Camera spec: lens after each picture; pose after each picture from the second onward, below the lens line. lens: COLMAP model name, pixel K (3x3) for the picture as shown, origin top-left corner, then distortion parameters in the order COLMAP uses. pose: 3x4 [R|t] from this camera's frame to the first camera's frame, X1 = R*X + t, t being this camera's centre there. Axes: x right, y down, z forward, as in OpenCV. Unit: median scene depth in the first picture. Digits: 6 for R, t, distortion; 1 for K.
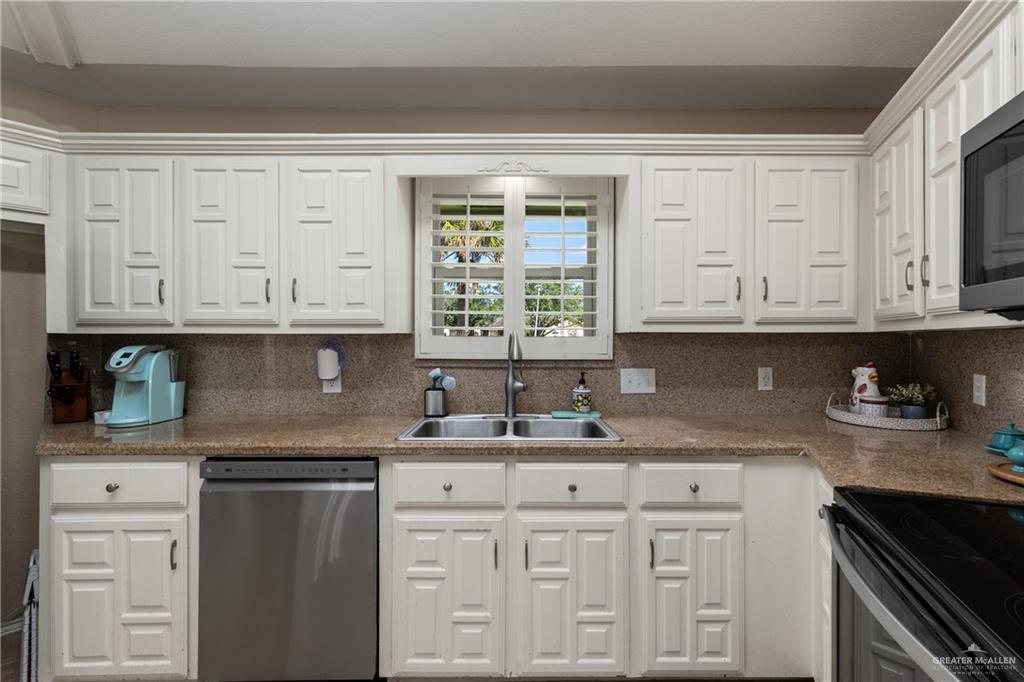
lens RADIAL K [[462.8, 0, 507.8], [0, 462.8, 338.5], [0, 0, 1]] dist [0.003608, 0.000865]
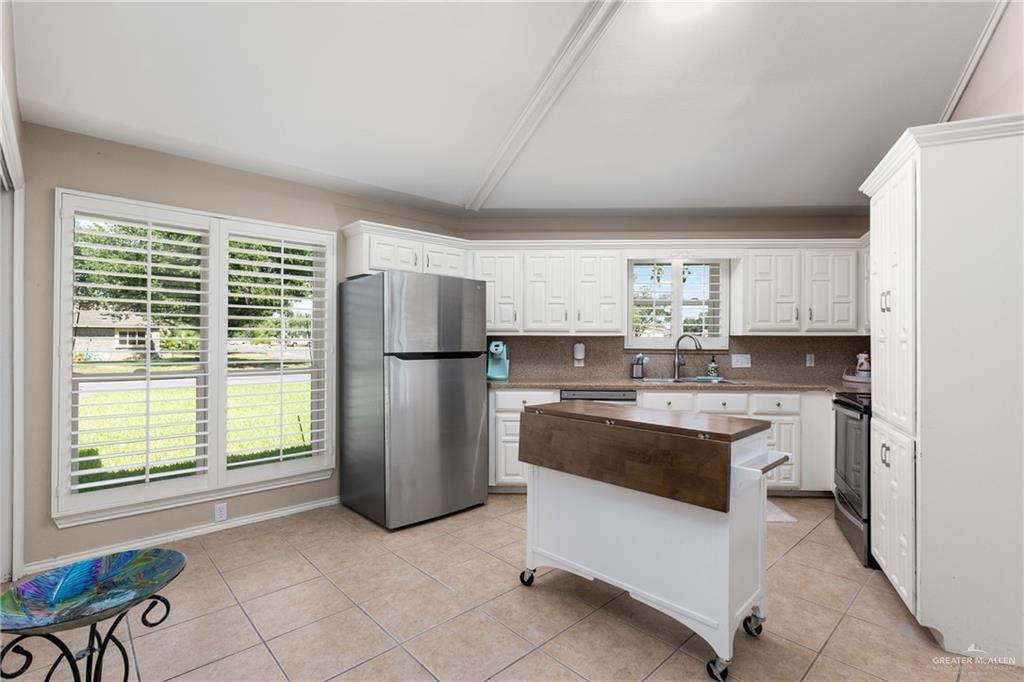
lens RADIAL K [[478.6, 0, 520.4], [0, 478.6, 339.4], [0, 0, 1]] dist [0.005629, 0.000303]
pose [[0.999451, 0.002421, -0.033046, -0.593749], [-0.002676, 0.999967, -0.007696, 0.021688], [0.033027, 0.007780, 0.999424, -1.052818]]
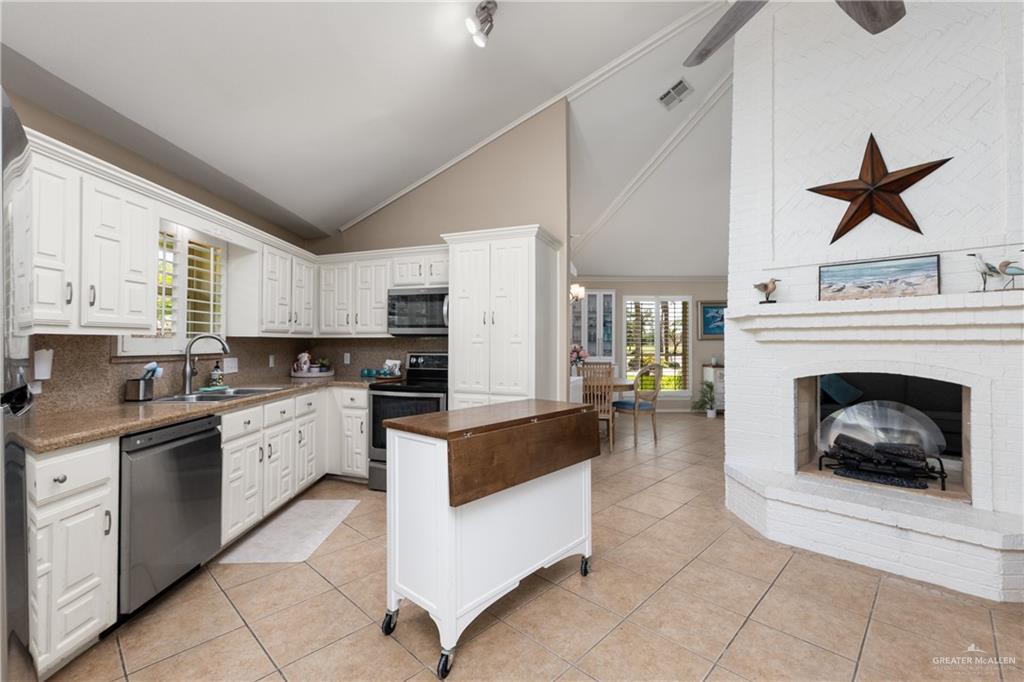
lens RADIAL K [[462.8, 0, 514.1], [0, 462.8, 341.2], [0, 0, 1]] dist [0.003608, 0.000865]
pose [[0.003912, 0.001004, 0.999992, -1.458263], [-0.000641, 0.999999, -0.001001, 0.005246], [-0.999992, -0.000637, 0.003913, -0.028659]]
